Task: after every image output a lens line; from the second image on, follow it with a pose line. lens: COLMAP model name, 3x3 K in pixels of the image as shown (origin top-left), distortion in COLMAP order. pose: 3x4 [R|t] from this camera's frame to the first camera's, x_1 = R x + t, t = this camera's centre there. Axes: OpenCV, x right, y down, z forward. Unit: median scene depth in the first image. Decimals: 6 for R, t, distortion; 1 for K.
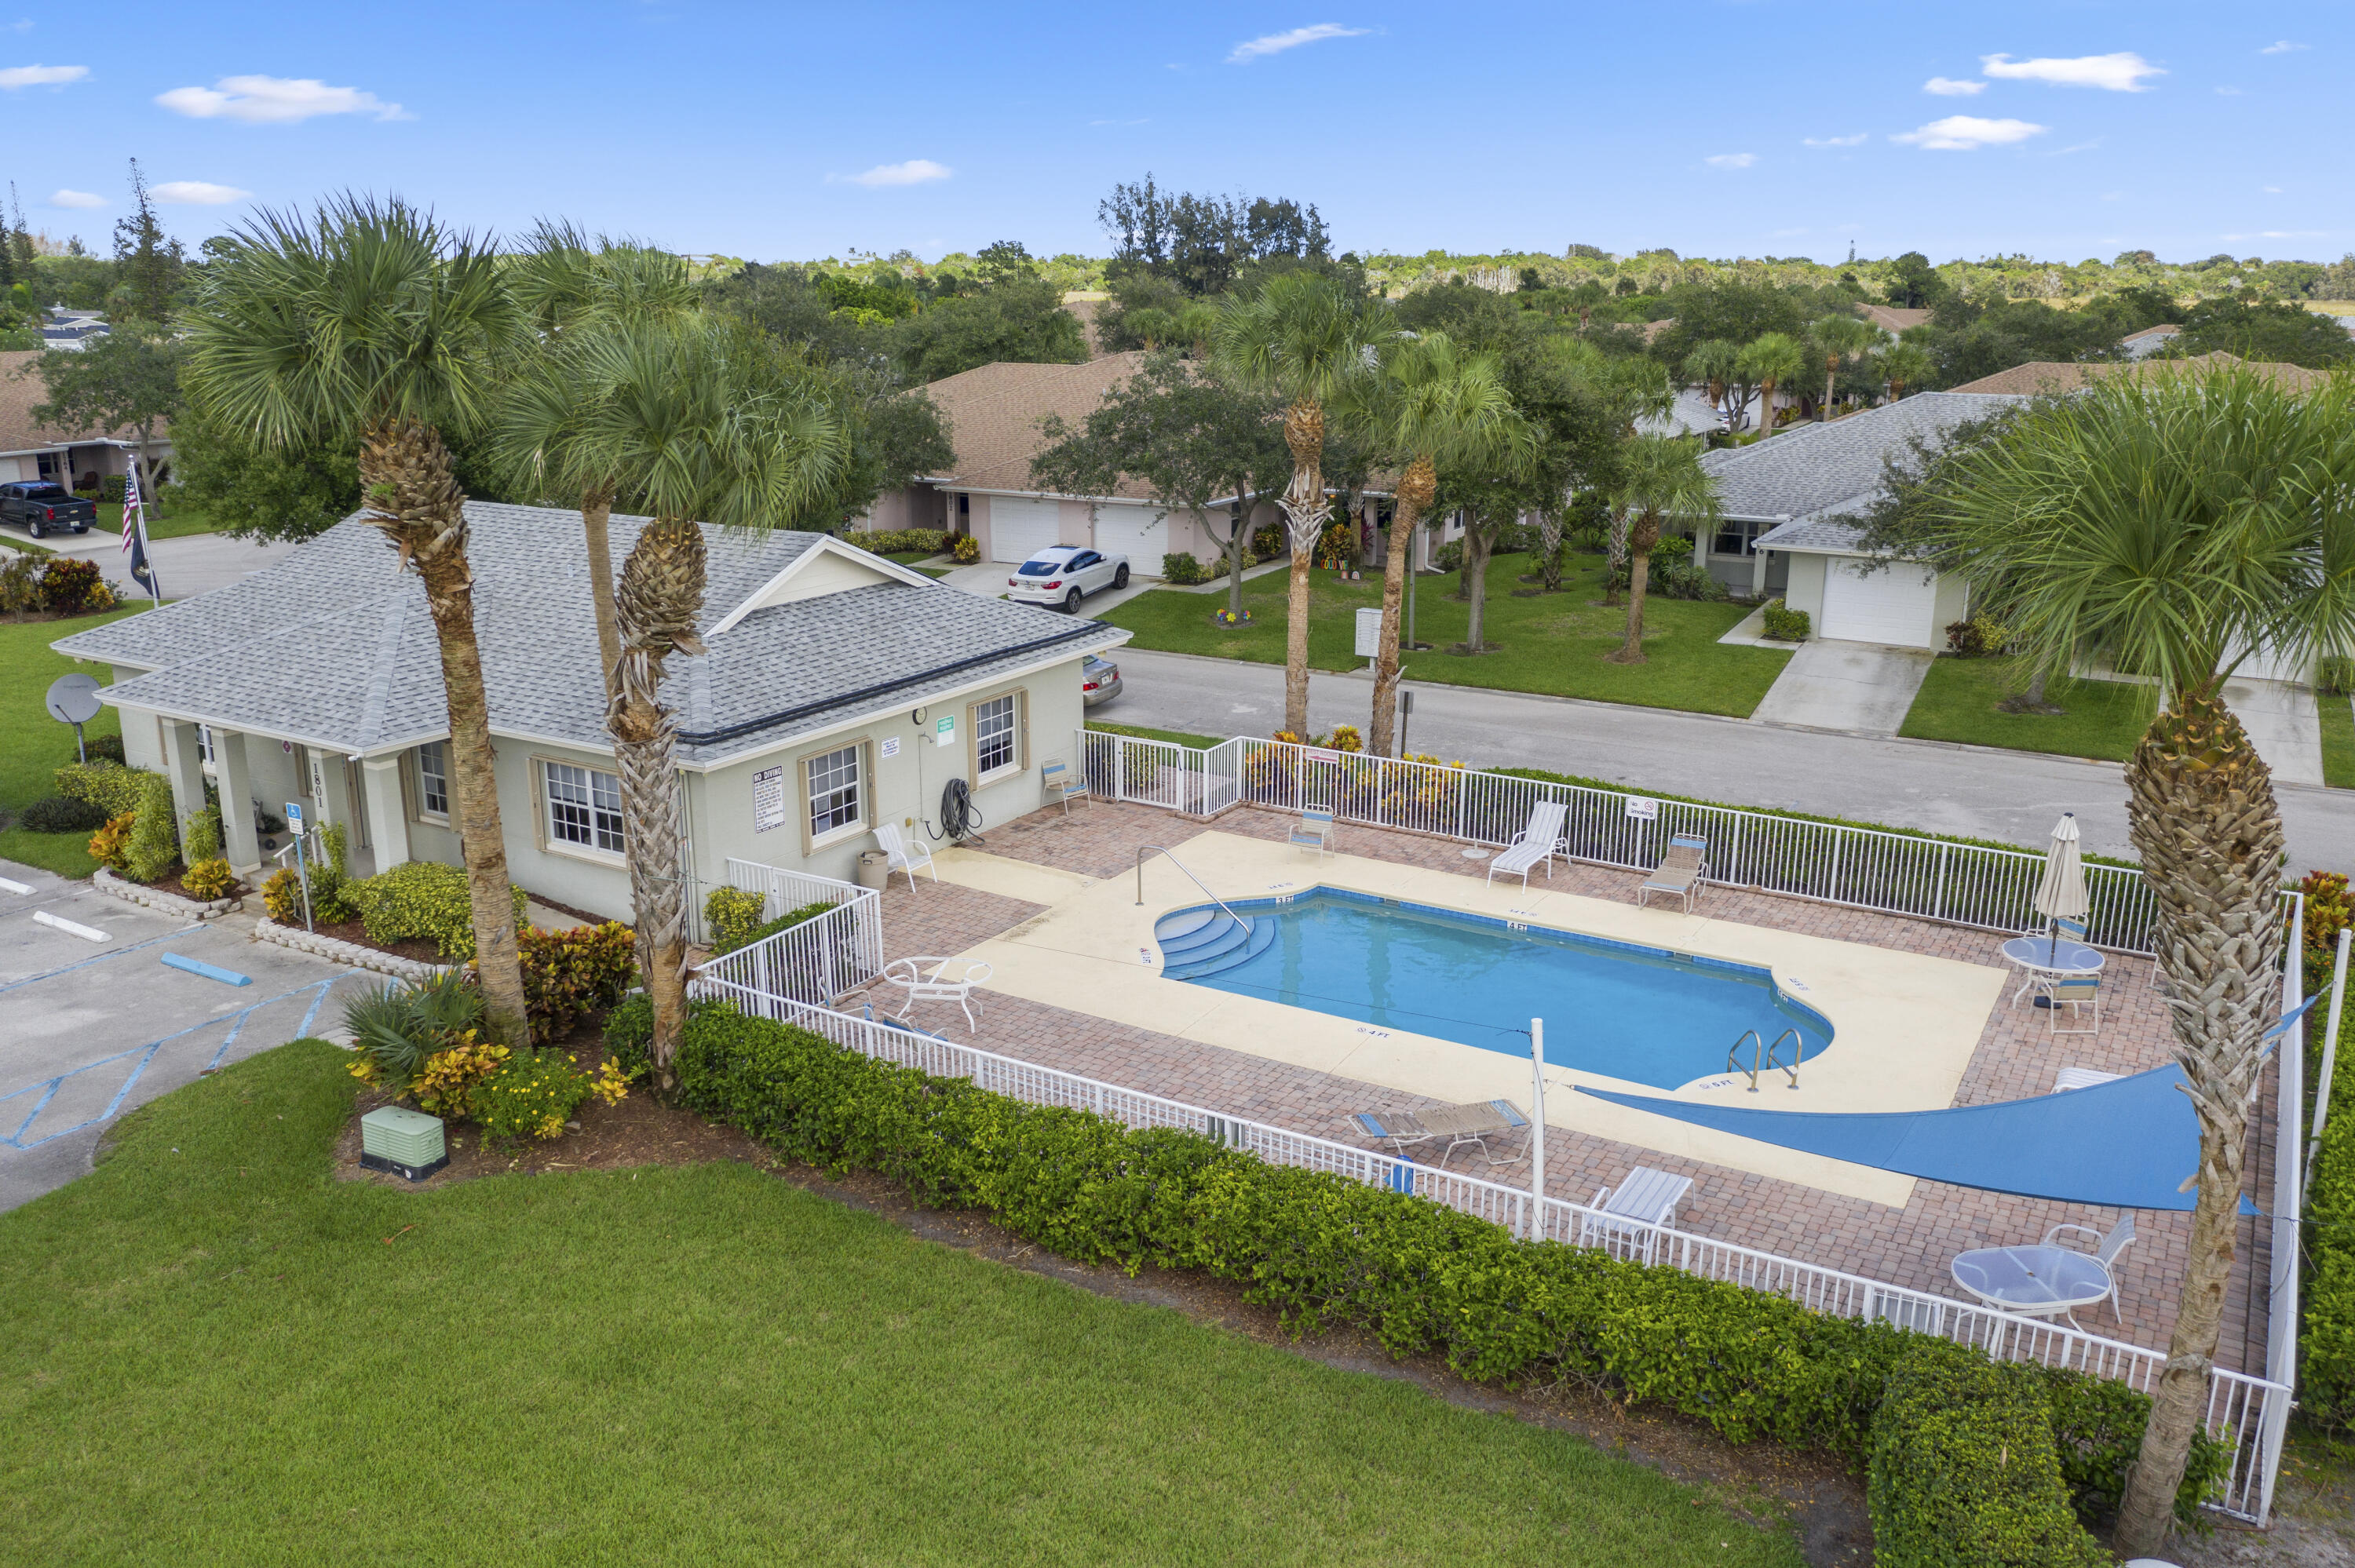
lens RADIAL K [[1879.7, 0, 1178.6], [0, 1879.7, 787.5], [0, 0, 1]] dist [-0.024954, 0.013556]
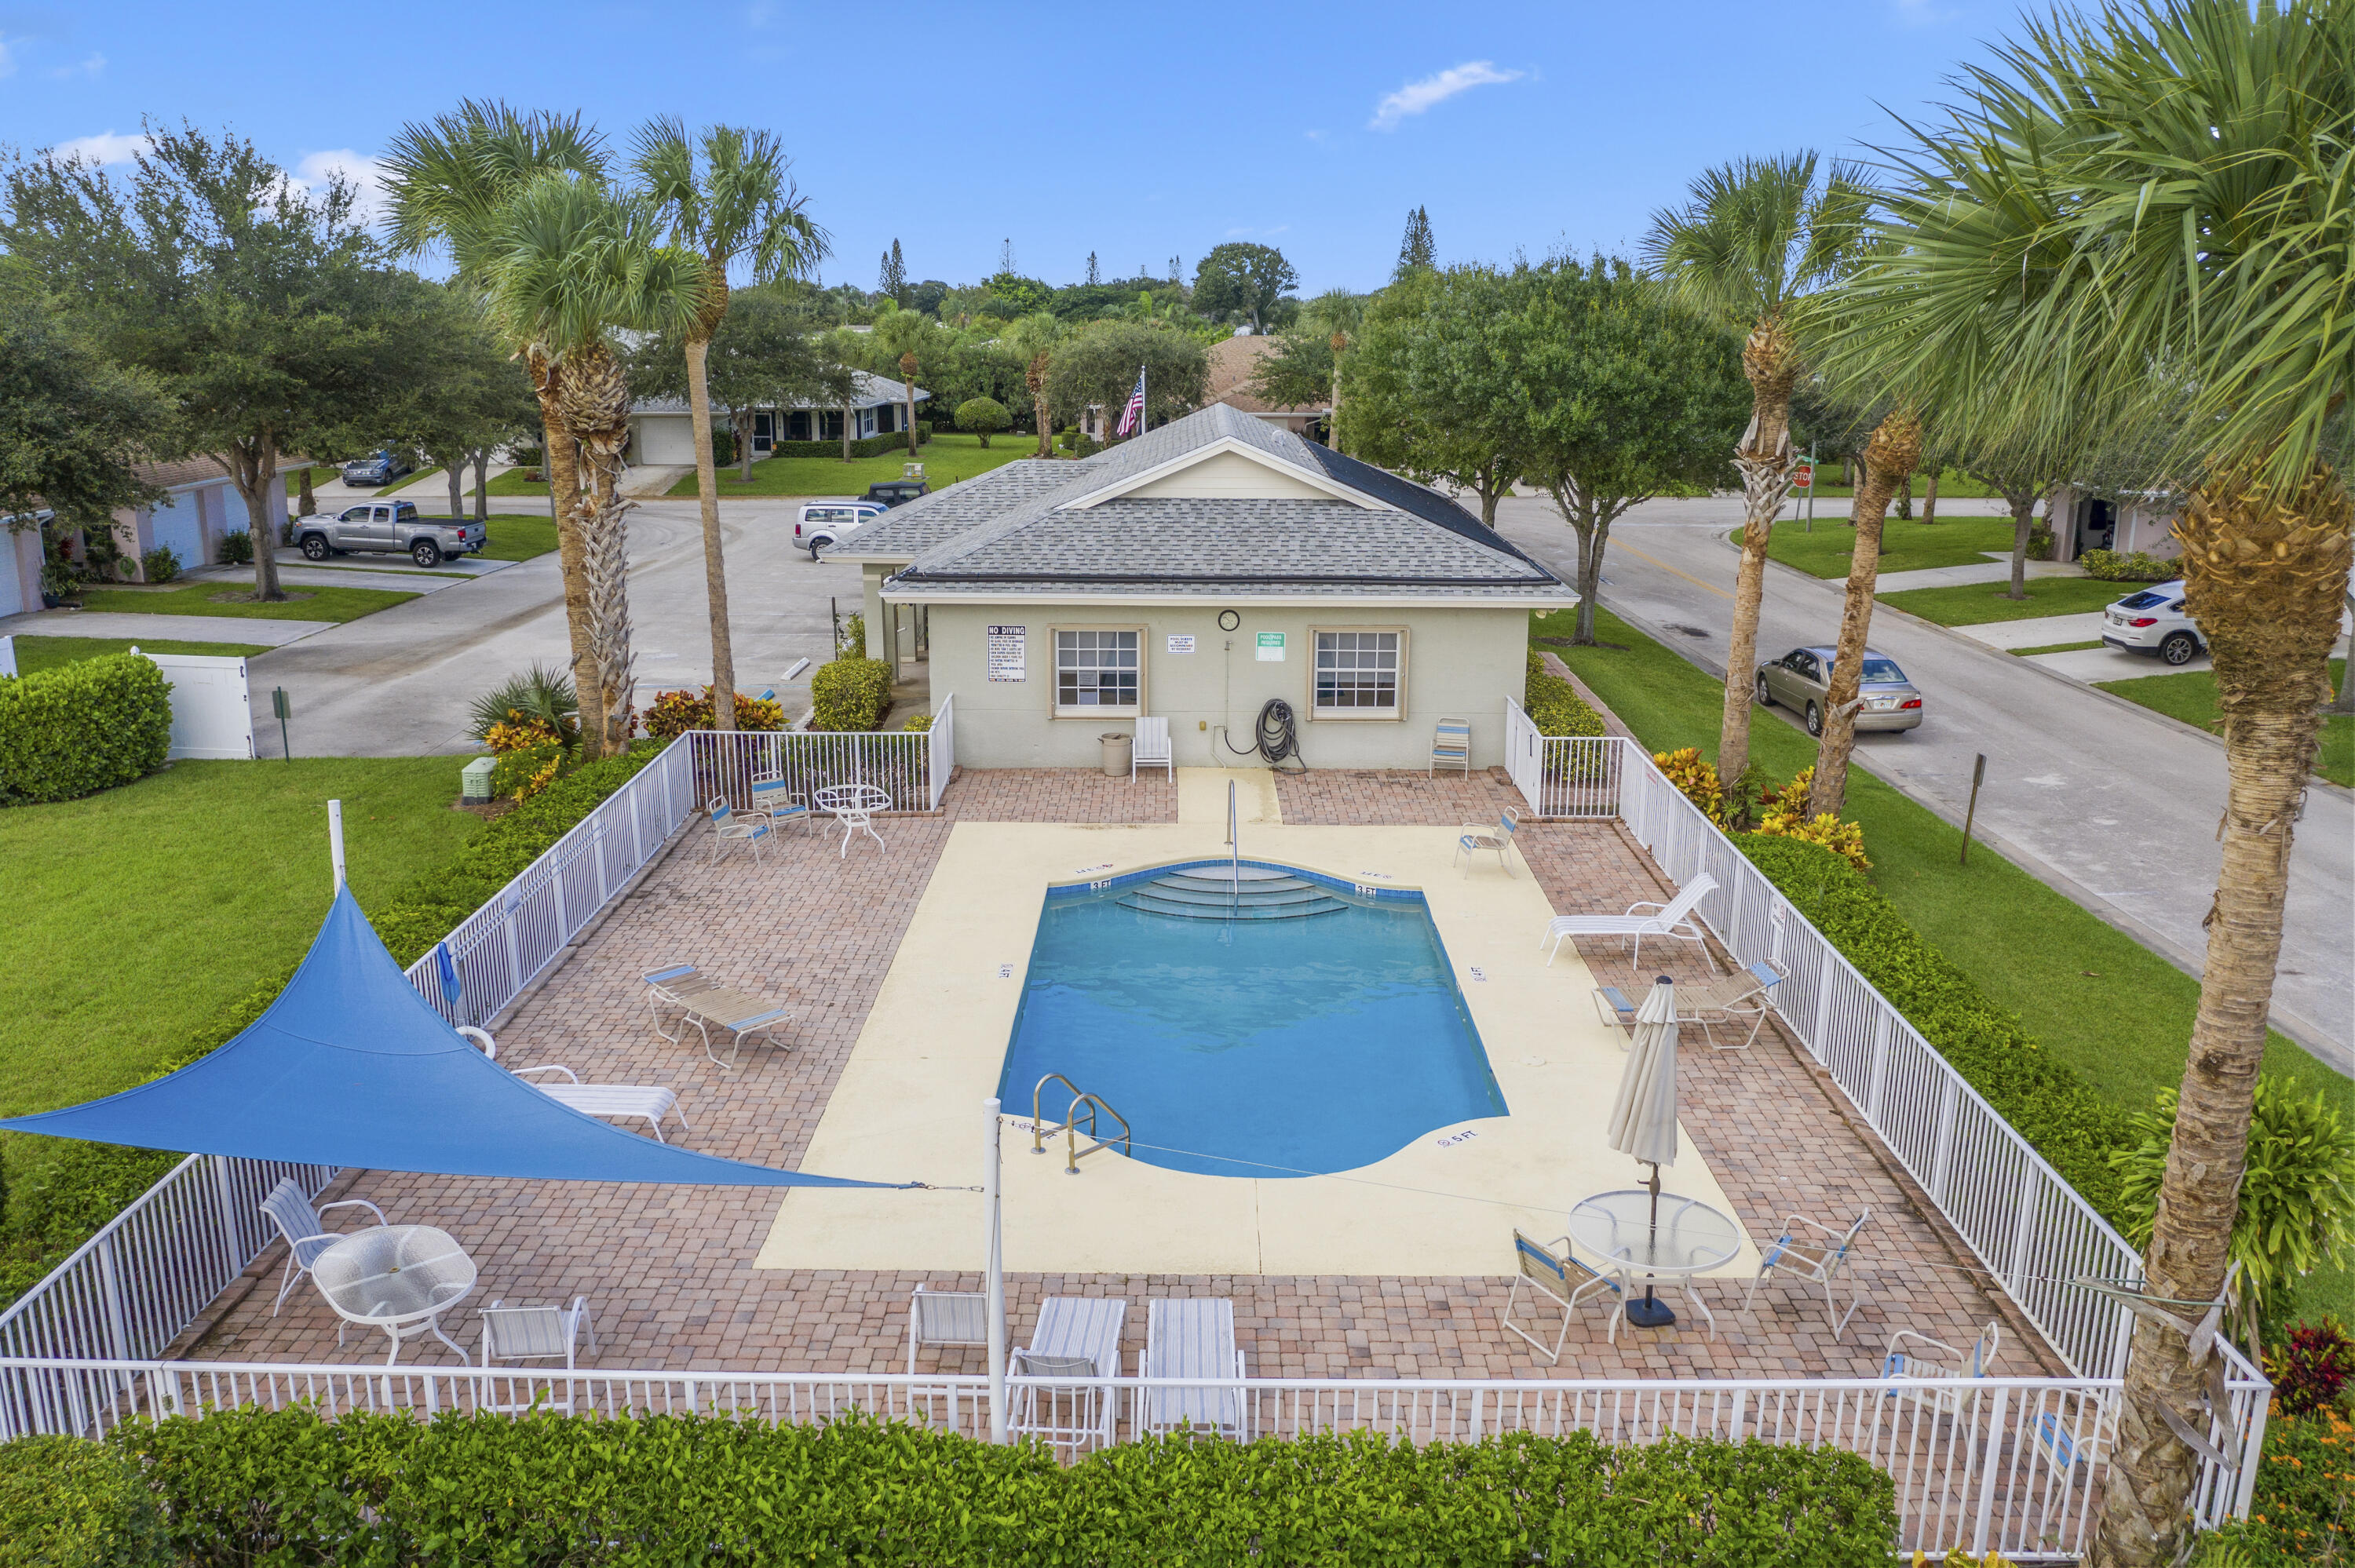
lens RADIAL K [[1879.7, 0, 1173.2], [0, 1879.7, 790.8], [0, 0, 1]] dist [-0.024954, 0.013556]
pose [[0.489925, 0.213924, -0.845110, 0.709212], [-0.235044, 0.965938, 0.108250, -0.053227], [0.839481, 0.145604, 0.523518, 0.480731]]
